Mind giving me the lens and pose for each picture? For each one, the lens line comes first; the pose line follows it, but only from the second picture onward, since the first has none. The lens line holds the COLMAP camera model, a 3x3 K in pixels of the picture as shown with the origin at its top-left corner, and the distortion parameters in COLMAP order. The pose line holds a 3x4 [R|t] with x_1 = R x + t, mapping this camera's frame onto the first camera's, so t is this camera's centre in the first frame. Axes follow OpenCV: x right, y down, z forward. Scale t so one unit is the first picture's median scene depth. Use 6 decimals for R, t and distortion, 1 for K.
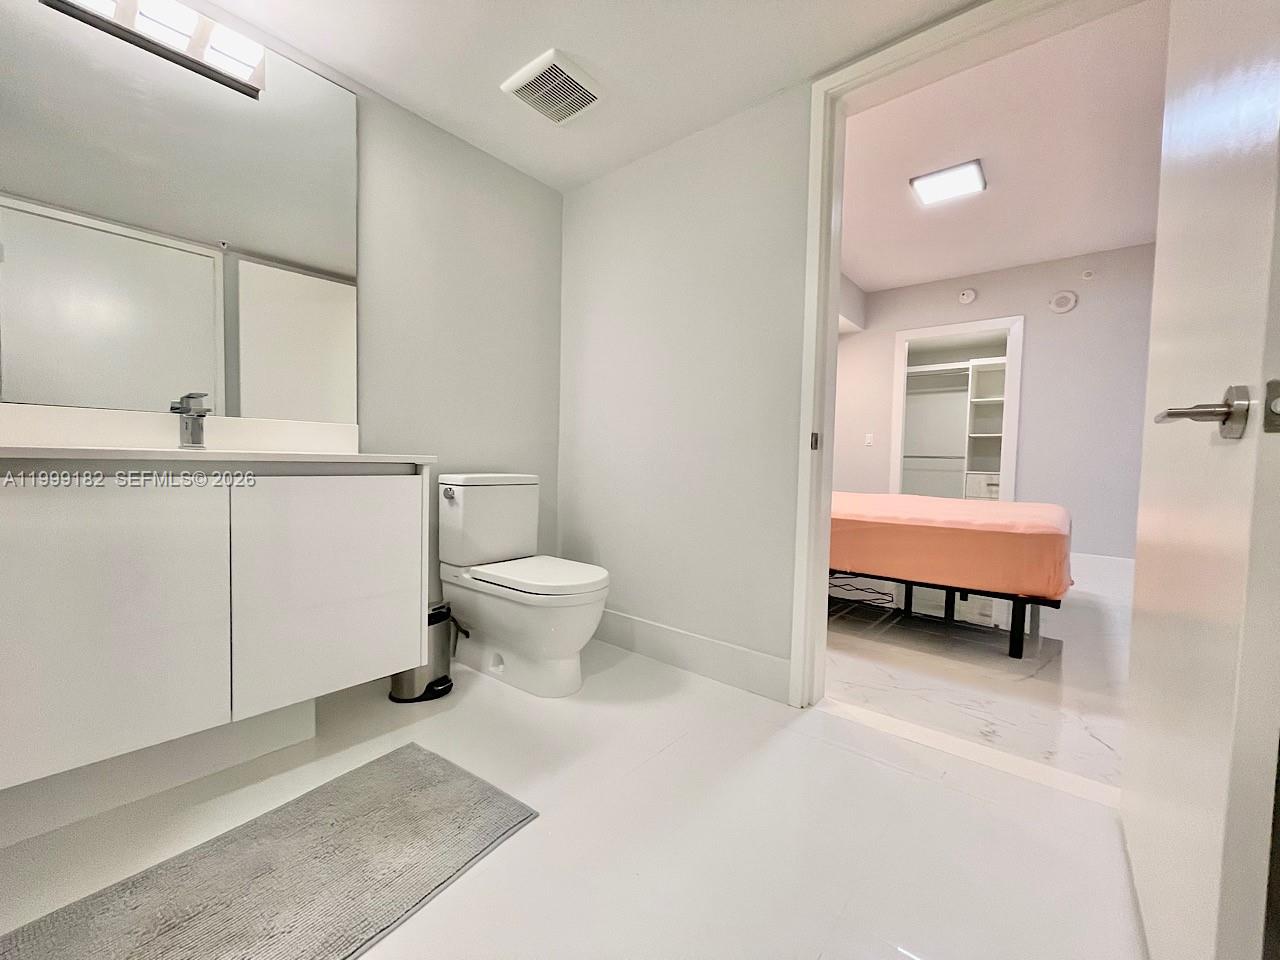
lens RADIAL K [[515.0, 0, 640.0], [0, 515.0, 480.0], [0, 0, 1]] dist [-0.000826, -0.000473]
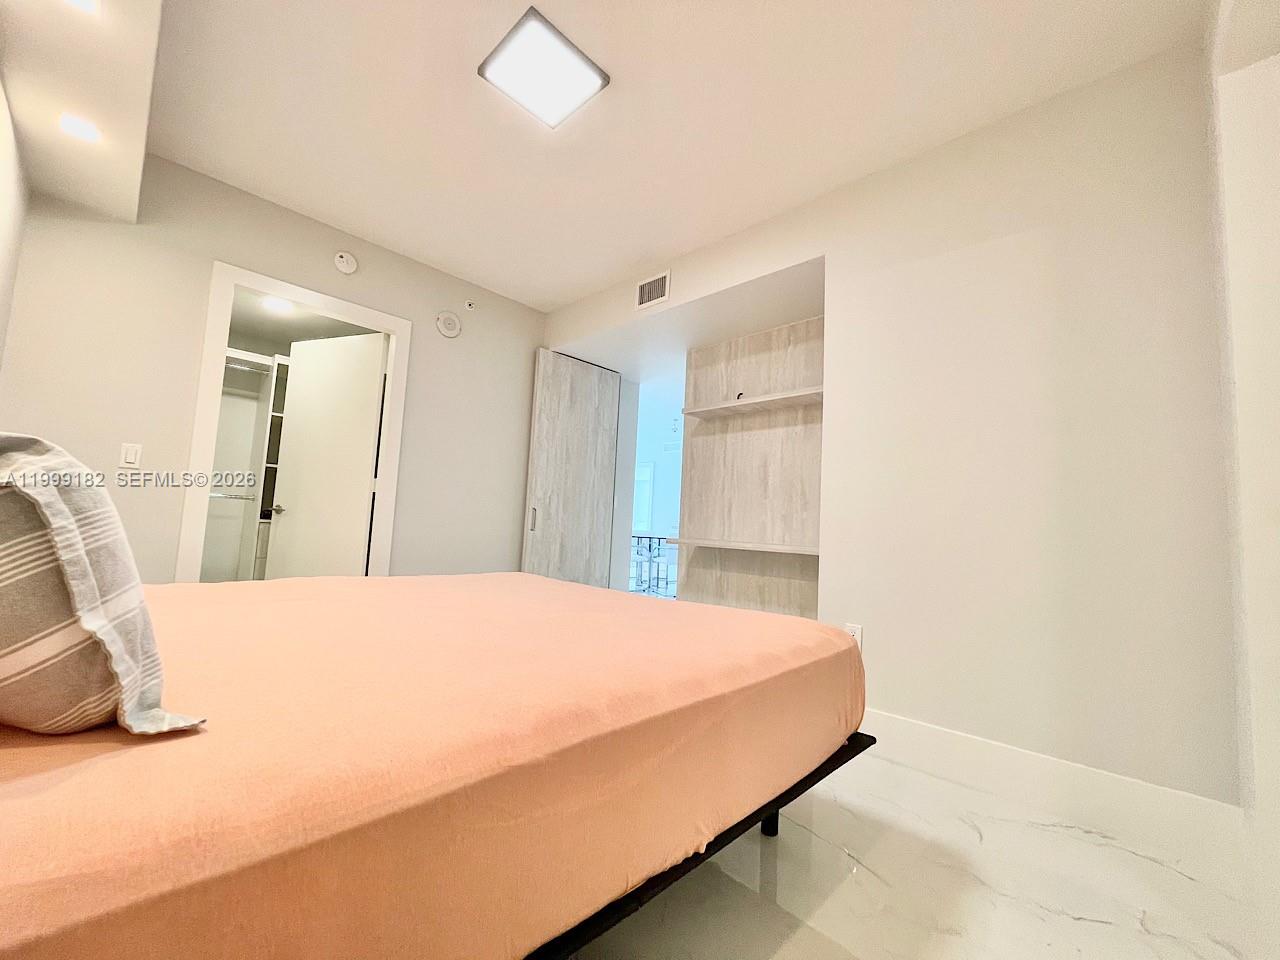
lens RADIAL K [[515.0, 0, 640.0], [0, 515.0, 480.0], [0, 0, 1]] dist [-0.000826, -0.000473]
pose [[0.057602, 0.071843, 0.995751, 0.005176], [-0.013643, 0.997371, -0.071171, -0.030831], [-0.998246, -0.009486, 0.058431, 0.618035]]
